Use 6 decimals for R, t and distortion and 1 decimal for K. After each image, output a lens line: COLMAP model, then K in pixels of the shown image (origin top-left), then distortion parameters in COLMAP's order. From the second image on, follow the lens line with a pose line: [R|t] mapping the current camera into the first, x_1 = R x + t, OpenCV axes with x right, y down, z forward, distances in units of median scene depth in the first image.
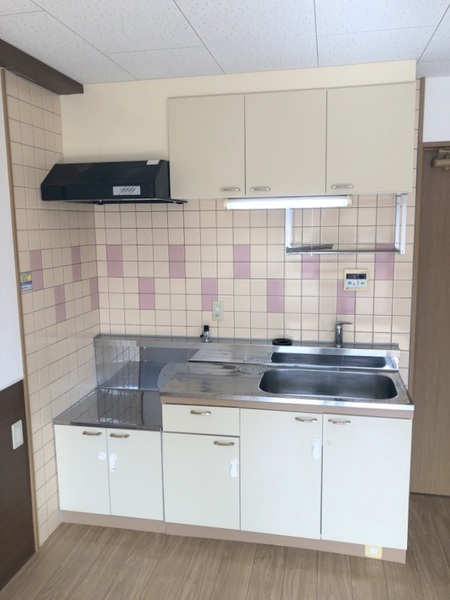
lens RADIAL K [[500.4, 0, 227.7], [0, 500.4, 300.2], [0, 0, 1]] dist [0.018343, -0.028945]
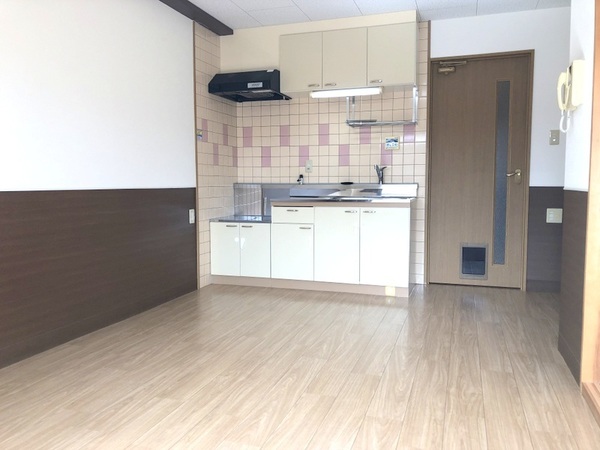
lens RADIAL K [[500.4, 0, 299.4], [0, 500.4, 230.3], [0, 0, 1]] dist [0.018343, -0.028945]
pose [[0.992469, 0.021029, -0.120680, 0.172633], [-0.027935, 0.998050, -0.055827, 0.369514], [0.119270, 0.058778, 0.991120, -0.686230]]
